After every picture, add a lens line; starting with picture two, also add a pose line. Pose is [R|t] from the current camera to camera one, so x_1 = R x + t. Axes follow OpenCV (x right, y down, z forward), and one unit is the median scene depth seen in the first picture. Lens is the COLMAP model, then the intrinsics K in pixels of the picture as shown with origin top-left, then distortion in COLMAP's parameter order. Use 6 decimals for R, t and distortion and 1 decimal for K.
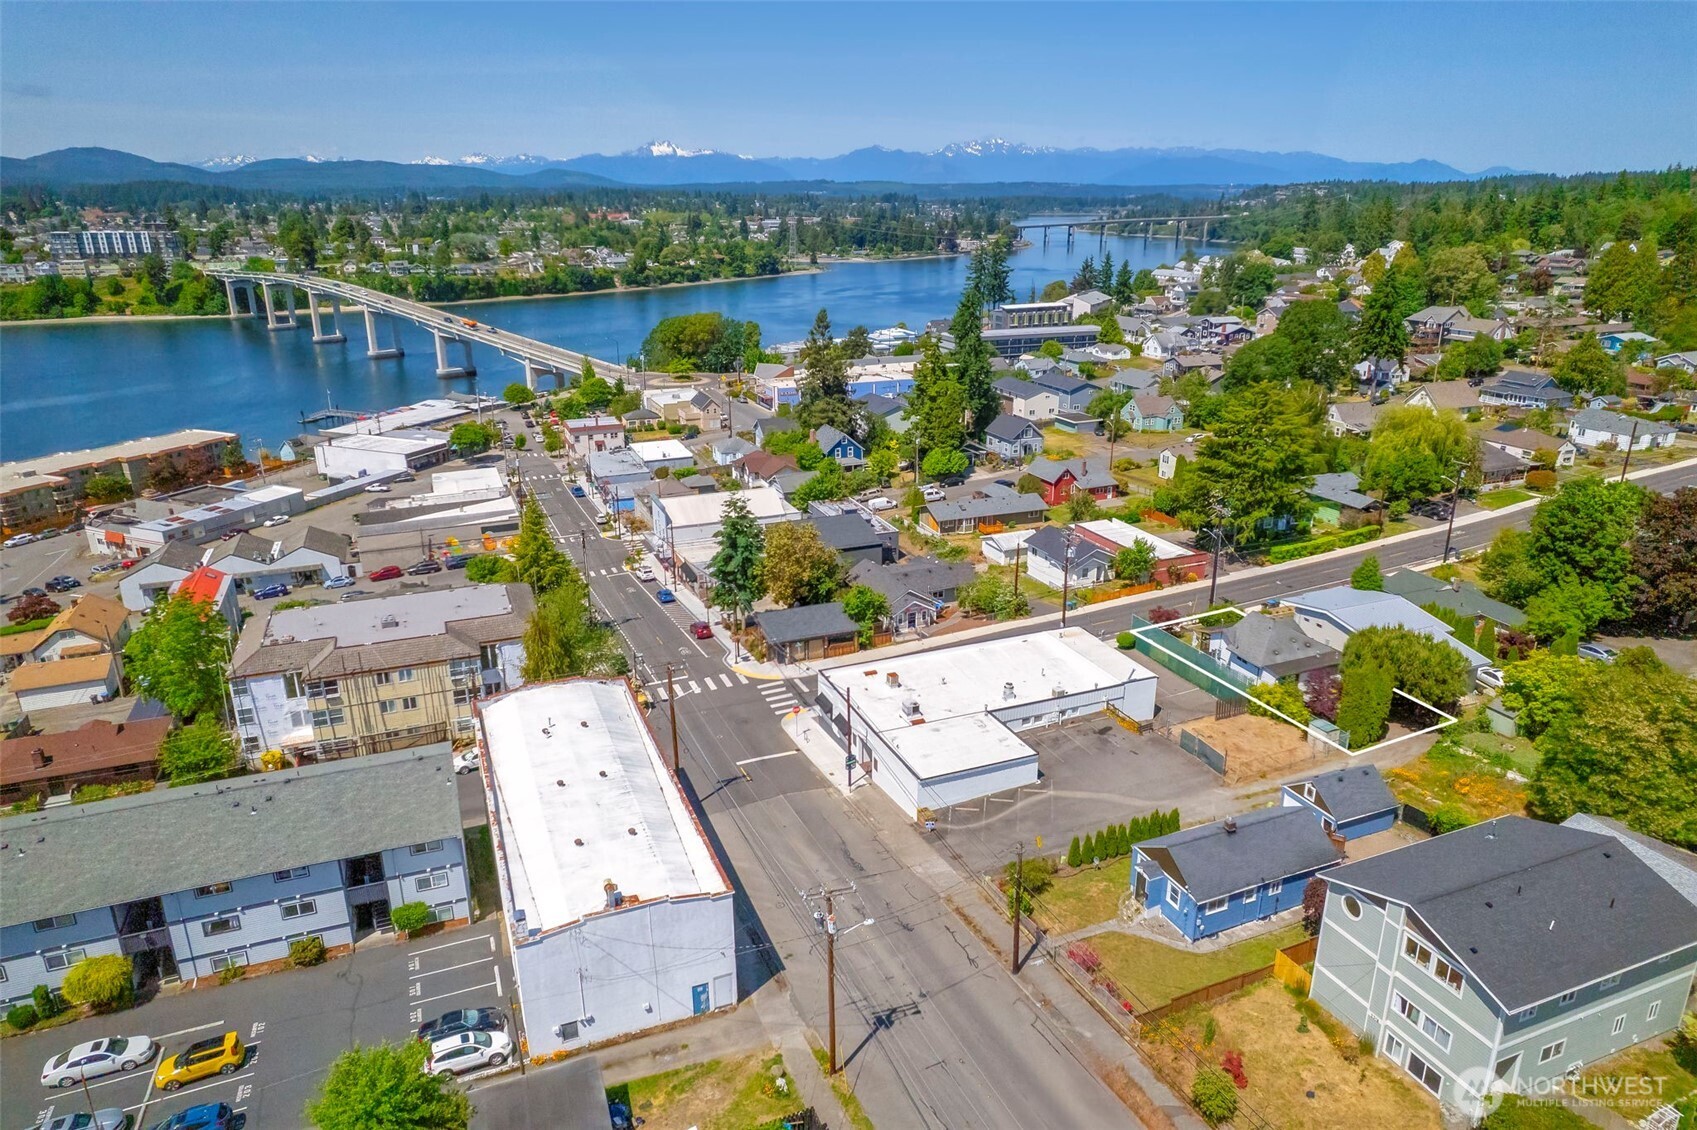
lens RADIAL K [[1091.6, 0, 851.6], [0, 1091.6, 566.0], [0, 0, 1]] dist [-0.069132, 0.063138]
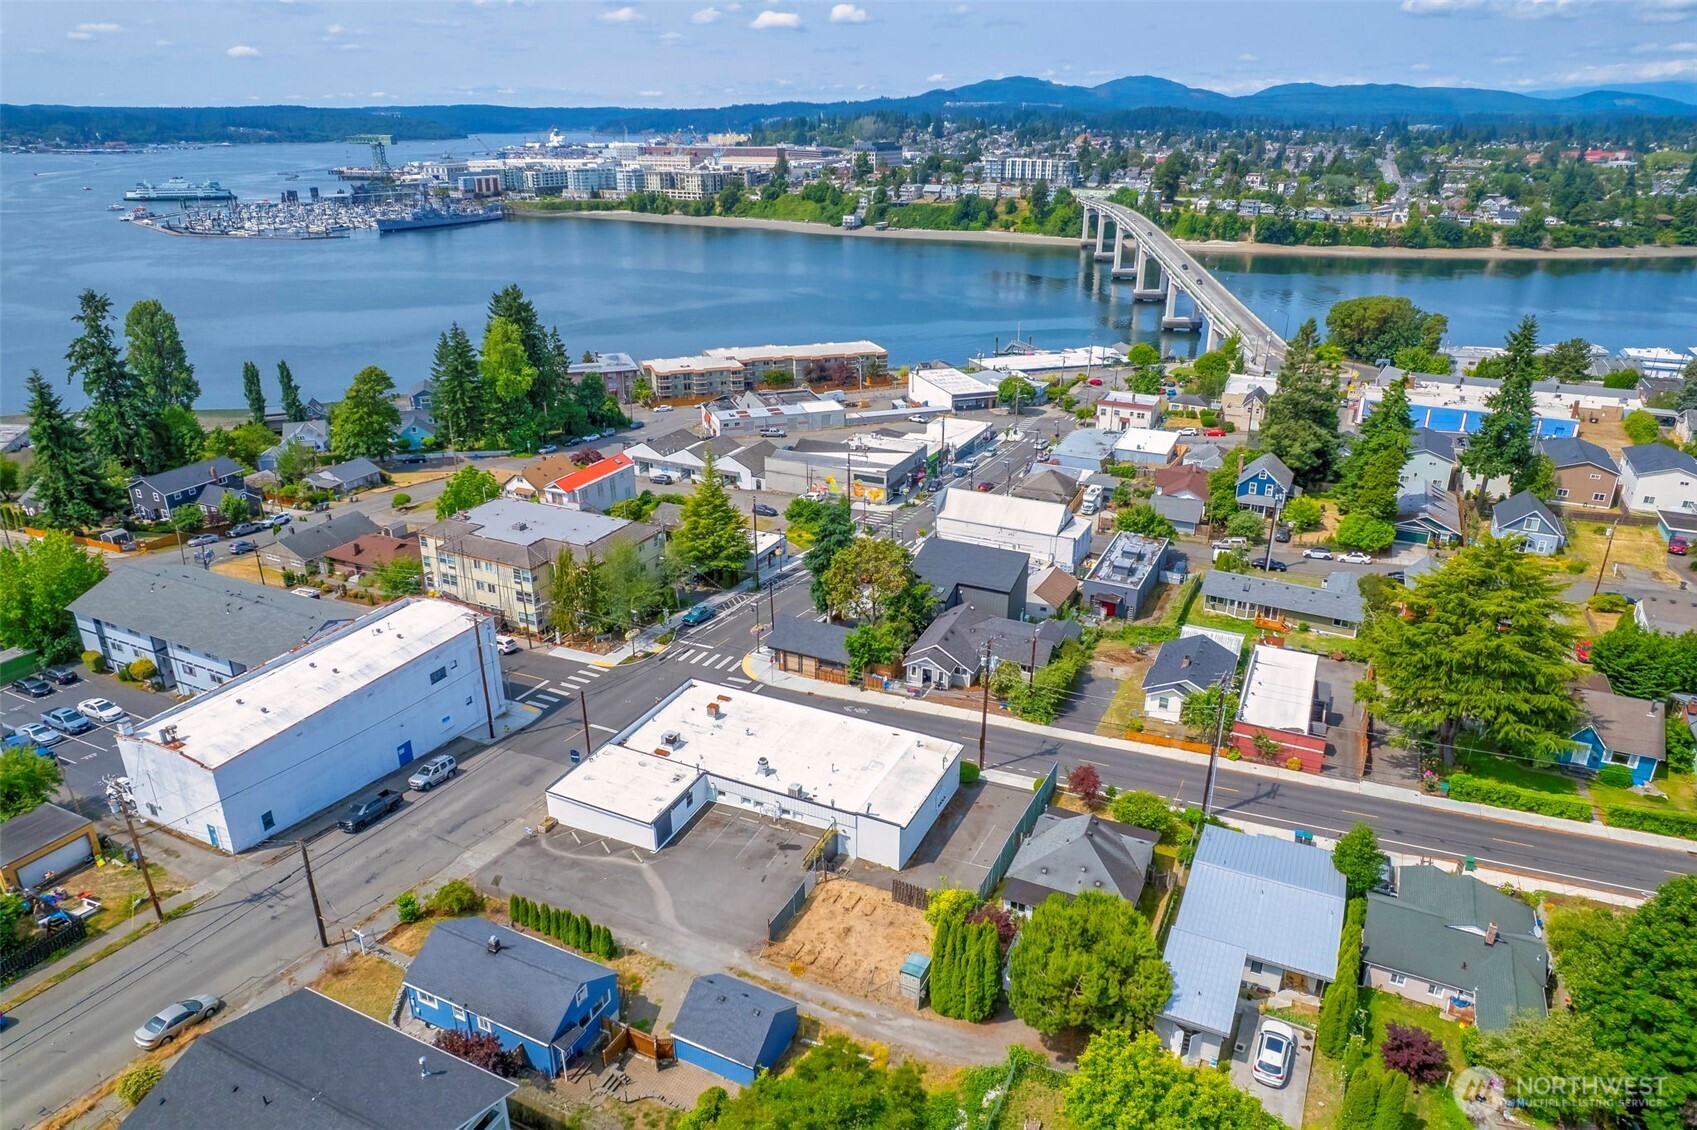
lens RADIAL K [[1076.5, 0, 841.0], [0, 1076.5, 569.2], [0, 0, 1]] dist [-0.067240, 0.060271]
pose [[0.668471, 0.290102, -0.684827, 0.176136], [-0.241911, 0.955531, 0.168642, -0.050608], [0.703296, 0.052935, 0.708923, 0.083590]]
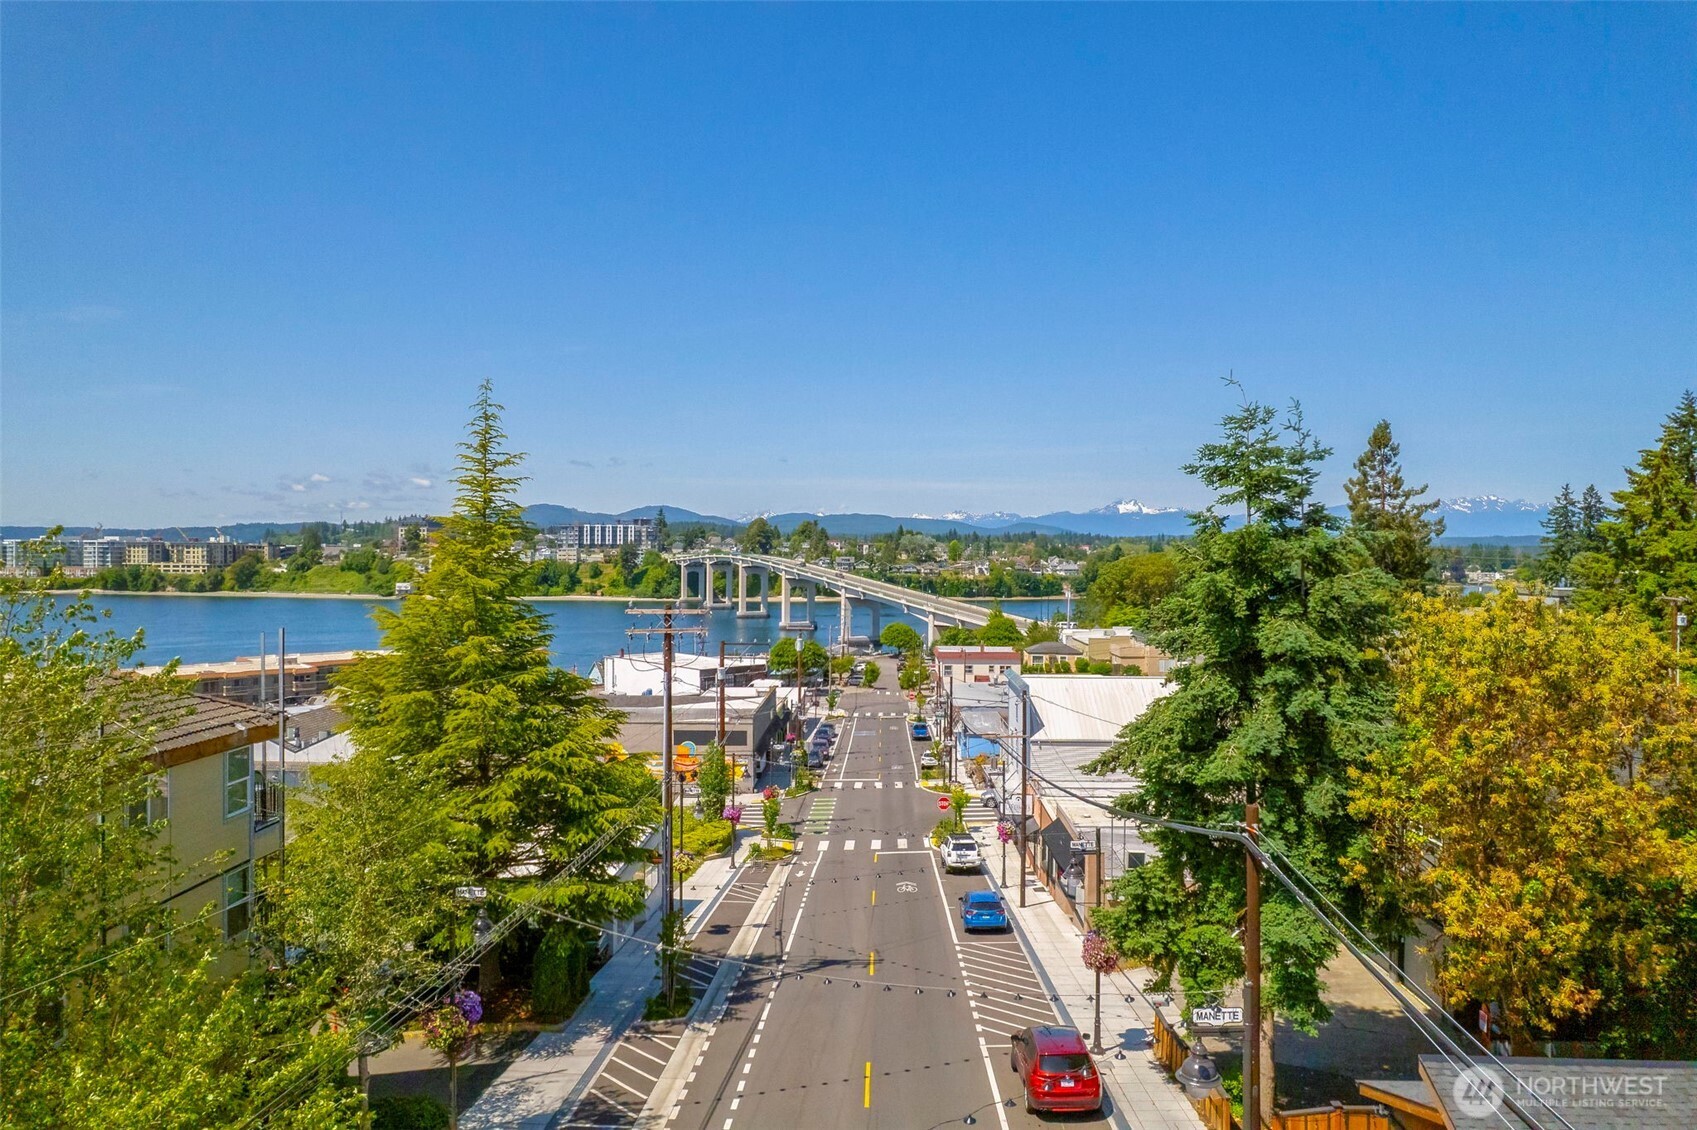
lens RADIAL K [[1091.6, 0, 851.6], [0, 1091.6, 566.0], [0, 0, 1]] dist [-0.069132, 0.063138]
pose [[0.916645, 0.014257, -0.399449, -0.027078], [-0.137232, 0.949841, -0.281014, 0.008783], [0.375406, 0.312407, 0.872624, 0.228989]]
